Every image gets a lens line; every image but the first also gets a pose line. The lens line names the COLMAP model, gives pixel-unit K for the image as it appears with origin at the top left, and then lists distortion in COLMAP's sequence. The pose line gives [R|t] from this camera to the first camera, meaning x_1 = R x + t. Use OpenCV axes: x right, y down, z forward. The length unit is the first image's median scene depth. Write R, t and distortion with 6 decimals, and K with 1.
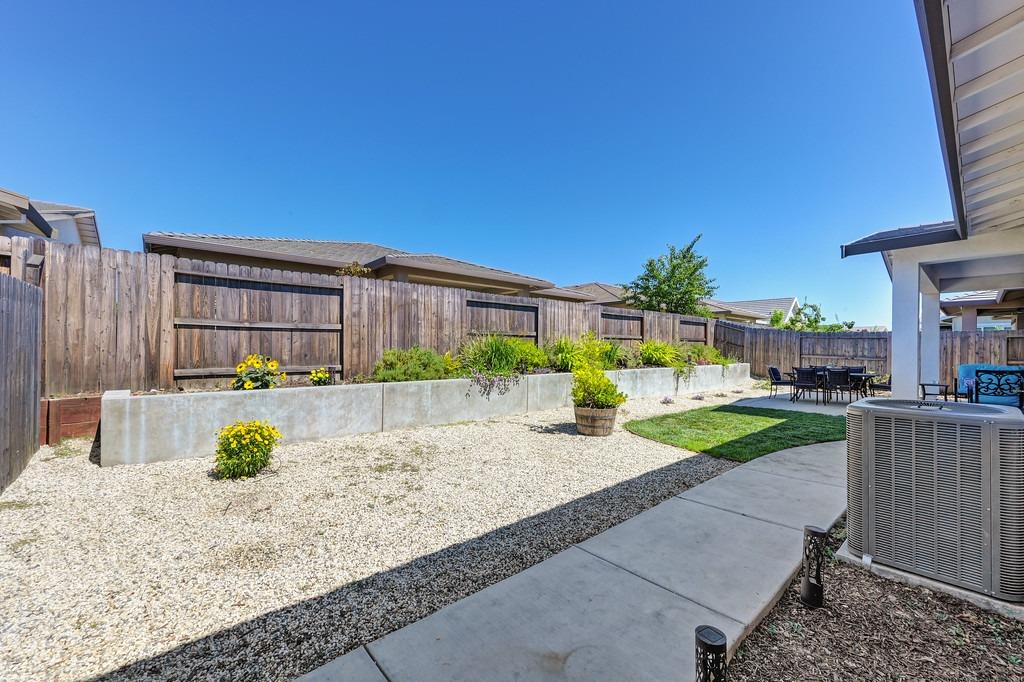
lens RADIAL K [[410.2, 0, 515.8], [0, 410.2, 350.9], [0, 0, 1]] dist [0.000332, 0.000006]
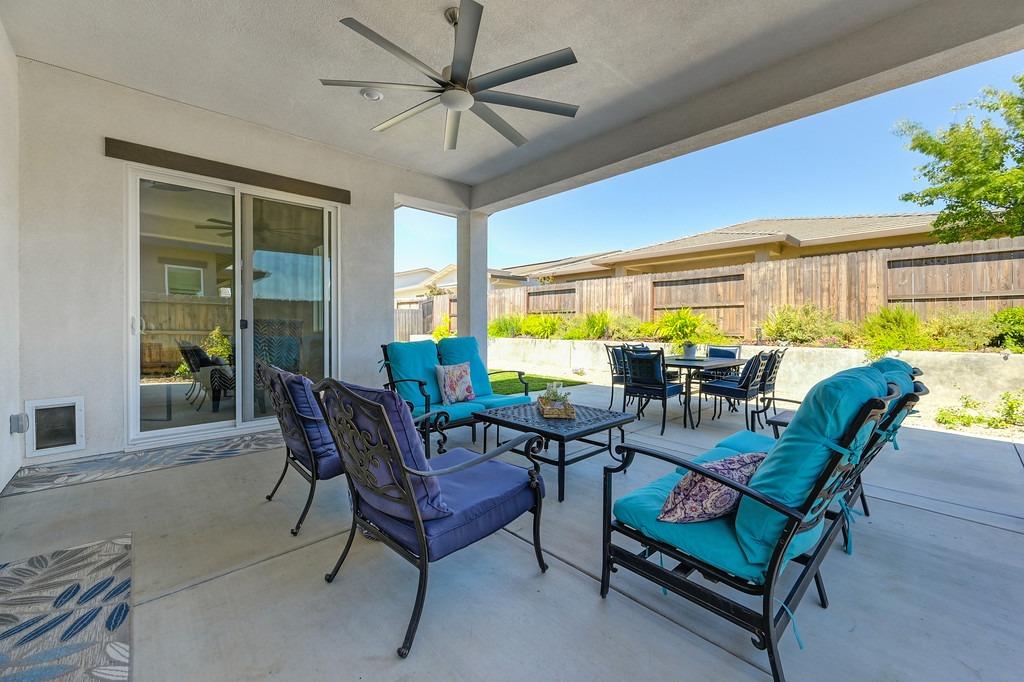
lens RADIAL K [[410.2, 0, 512.1], [0, 410.2, 321.6], [0, 0, 1]] dist [0.000332, 0.000006]
pose [[0.024569, -0.014918, -0.999587, 1.144442], [-0.005393, 0.999872, -0.015055, 0.012653], [0.999684, 0.005761, 0.024485, 0.677122]]
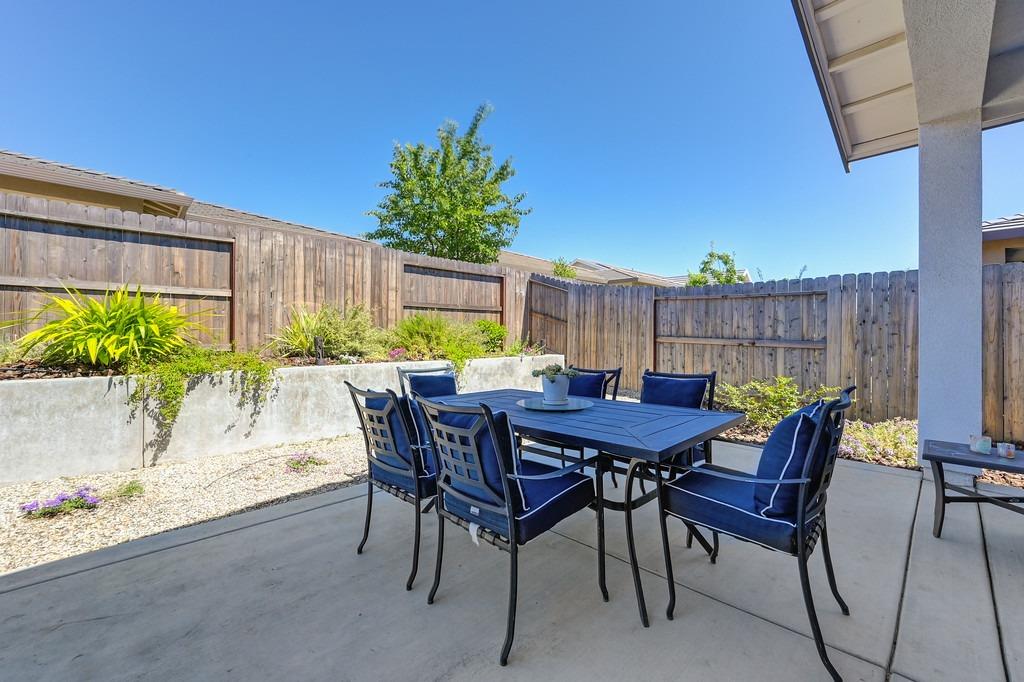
lens RADIAL K [[410.2, 0, 516.8], [0, 410.2, 330.7], [0, 0, 1]] dist [0.000332, 0.000006]
pose [[0.999236, -0.003743, 0.038896, 0.654478], [0.004390, 0.999853, -0.016557, 0.012715], [-0.038829, 0.016715, 0.999106, 0.680102]]
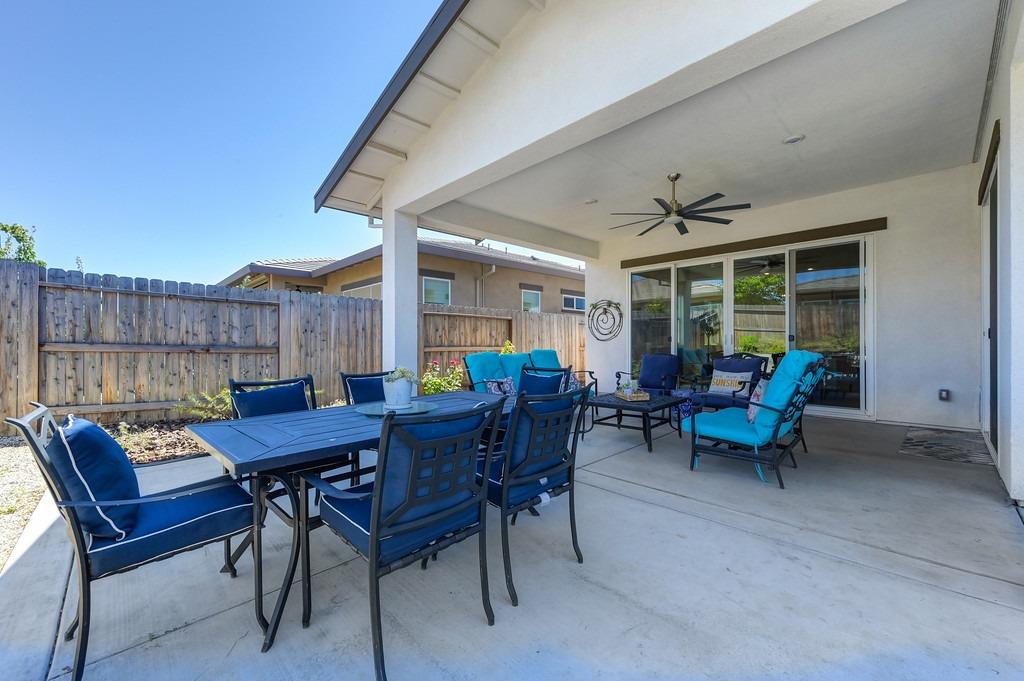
lens RADIAL K [[410.2, 0, 512.0], [0, 410.2, 344.8], [0, 0, 1]] dist [0.000332, 0.000006]
pose [[-0.034622, -0.007547, 0.999372, 0.478230], [0.007559, 0.999941, 0.007813, 0.014280], [-0.999372, 0.007825, -0.034563, 0.839672]]
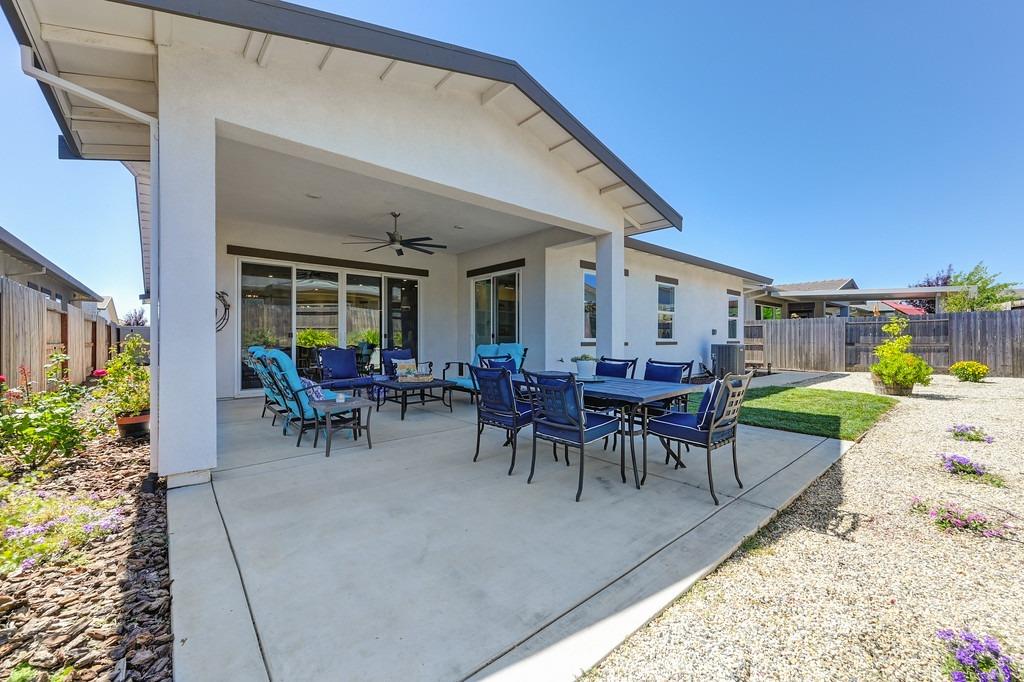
lens RADIAL K [[410.2, 0, 515.9], [0, 410.2, 340.9], [0, 0, 1]] dist [0.000332, 0.000006]
pose [[-0.999800, -0.007097, 0.018674, 0.729748], [-0.006920, 0.999931, 0.009489, 0.012800], [-0.018740, 0.009358, -0.999781, 1.236172]]
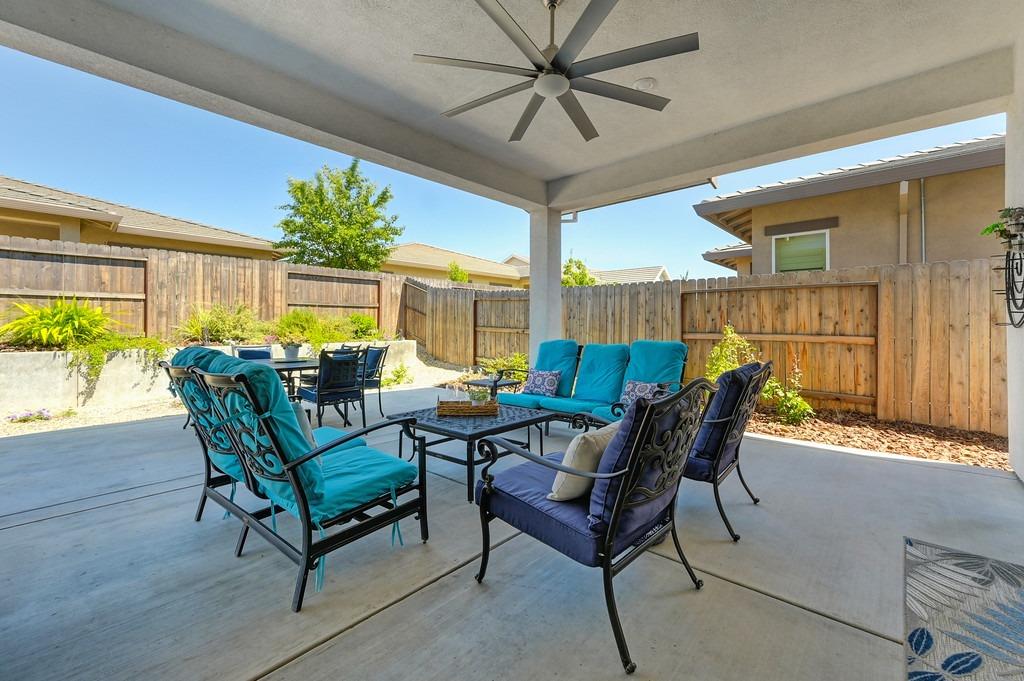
lens RADIAL K [[410.2, 0, 513.9], [0, 410.2, 321.9], [0, 0, 1]] dist [0.000332, 0.000006]
pose [[0.994445, -0.003416, 0.105206, 0.868842], [0.004649, 0.999923, -0.011476, 0.012426], [-0.105159, 0.011902, 0.994384, 0.438762]]
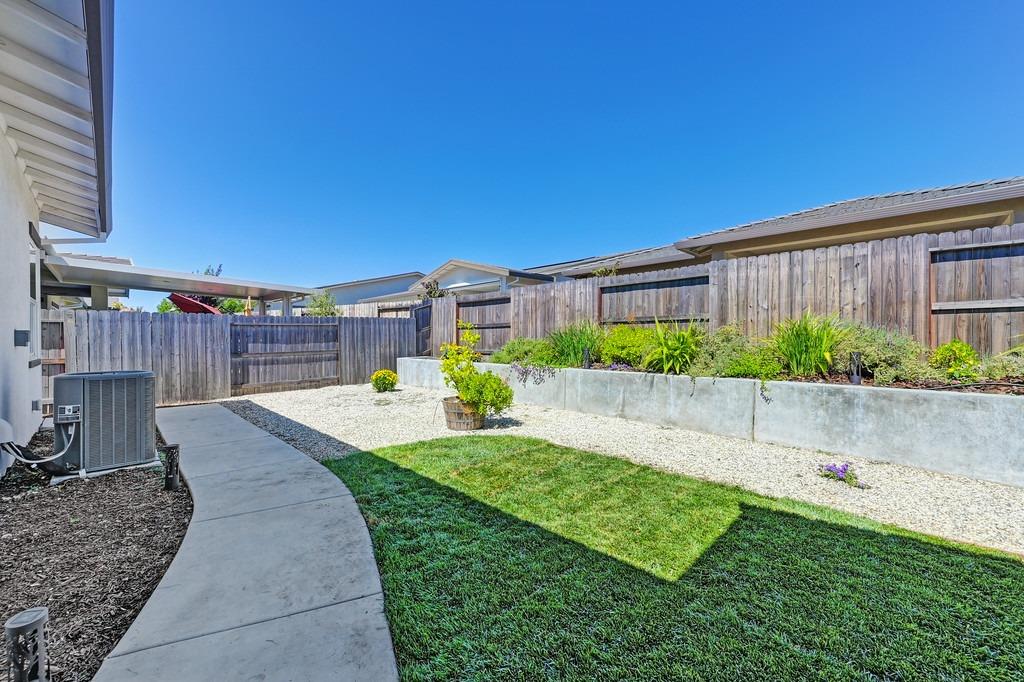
lens RADIAL K [[410.2, 0, 515.7], [0, 410.2, 335.8], [0, 0, 1]] dist [0.000332, 0.000006]
pose [[0.056799, -0.007369, -0.998358, 0.615825], [0.000018, 0.999973, -0.007380, -0.003455], [0.998386, 0.000401, 0.056798, 0.565261]]
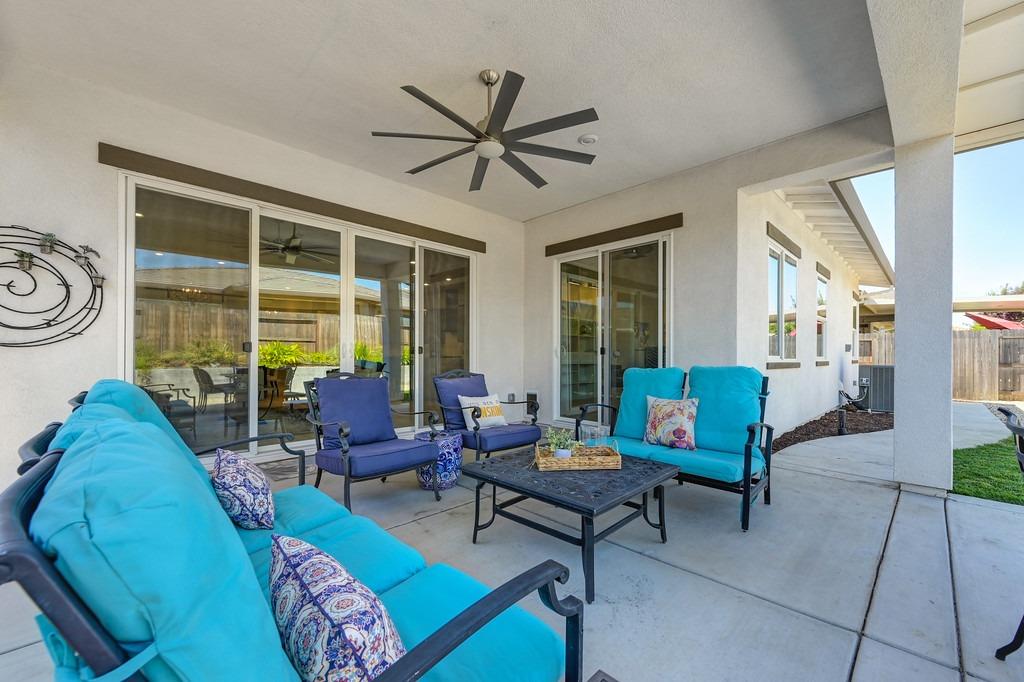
lens RADIAL K [[410.2, 0, 513.8], [0, 410.2, 354.5], [0, 0, 1]] dist [0.000332, 0.000006]
pose [[-0.998931, -0.012807, -0.044422, 0.908804], [-0.012997, 0.999908, 0.003973, 0.014289], [0.044367, 0.004546, -0.999005, 0.914171]]
